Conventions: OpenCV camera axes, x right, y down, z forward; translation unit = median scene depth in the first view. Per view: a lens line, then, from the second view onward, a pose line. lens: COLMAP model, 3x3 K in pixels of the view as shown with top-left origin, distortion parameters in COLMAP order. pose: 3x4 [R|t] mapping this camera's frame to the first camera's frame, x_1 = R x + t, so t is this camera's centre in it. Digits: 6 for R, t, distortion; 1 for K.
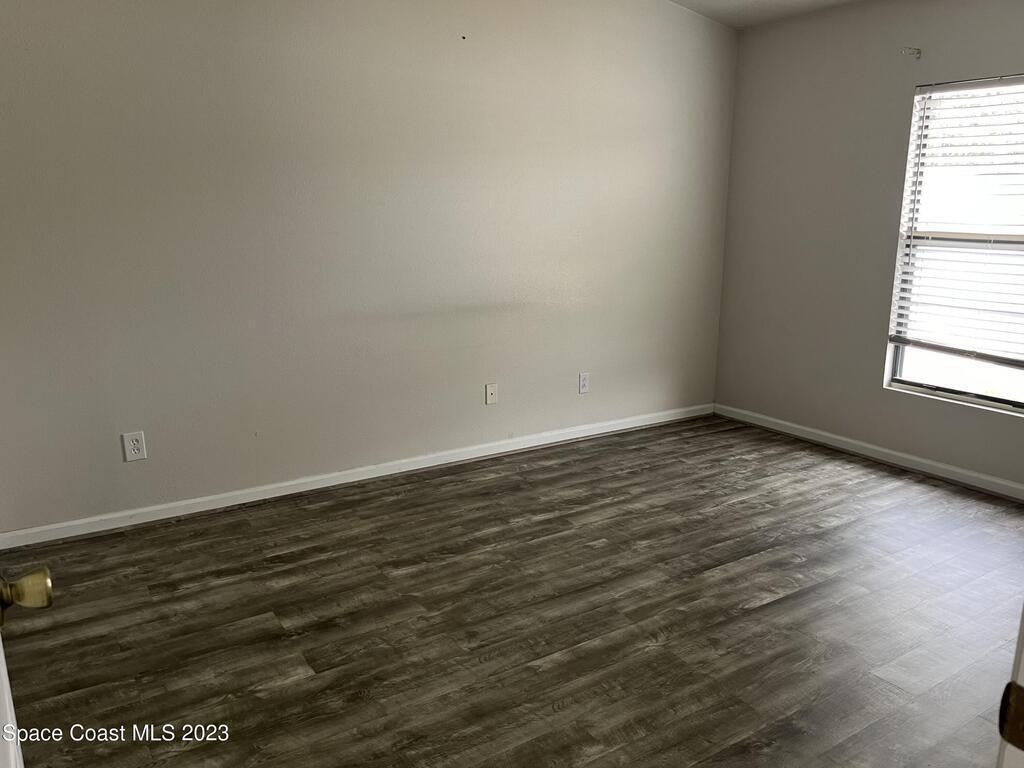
lens RADIAL K [[786.8, 0, 511.3], [0, 786.8, 383.5], [0, 0, 1]] dist [0.051732, -0.063364]
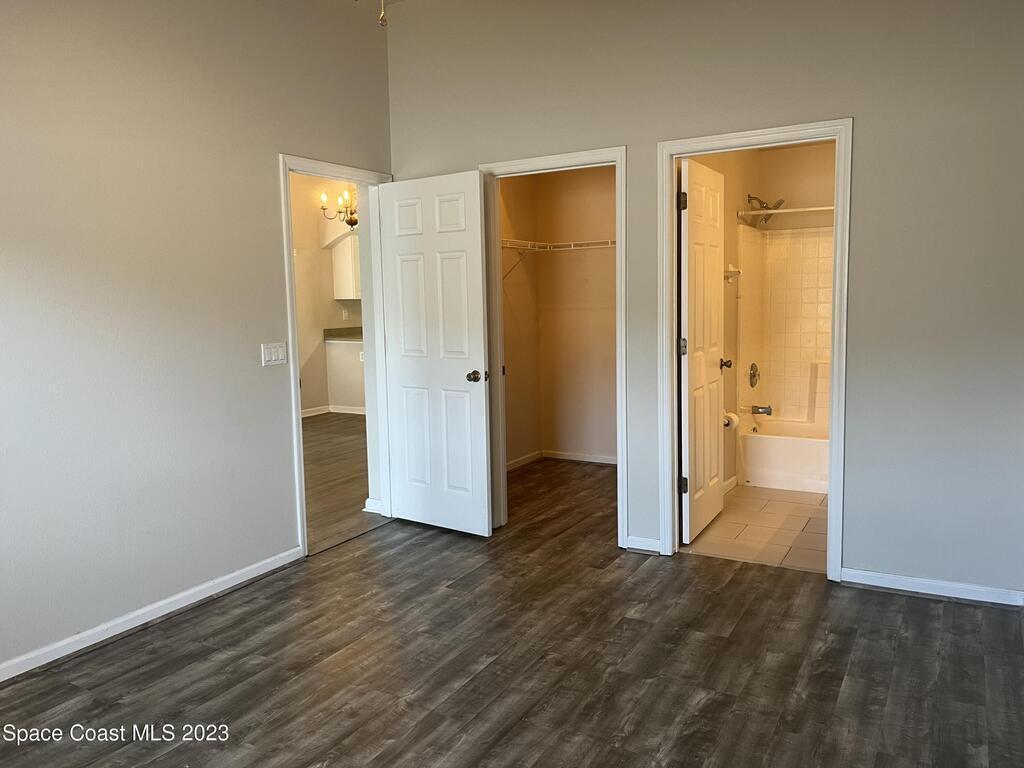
lens RADIAL K [[786.8, 0, 511.8], [0, 786.8, 382.4], [0, 0, 1]] dist [0.051732, -0.063364]
pose [[-0.891230, 0.068475, -0.448353, 0.482072], [-0.077932, 0.950716, 0.300109, -0.397560], [0.446806, 0.302407, -0.841970, 1.744896]]
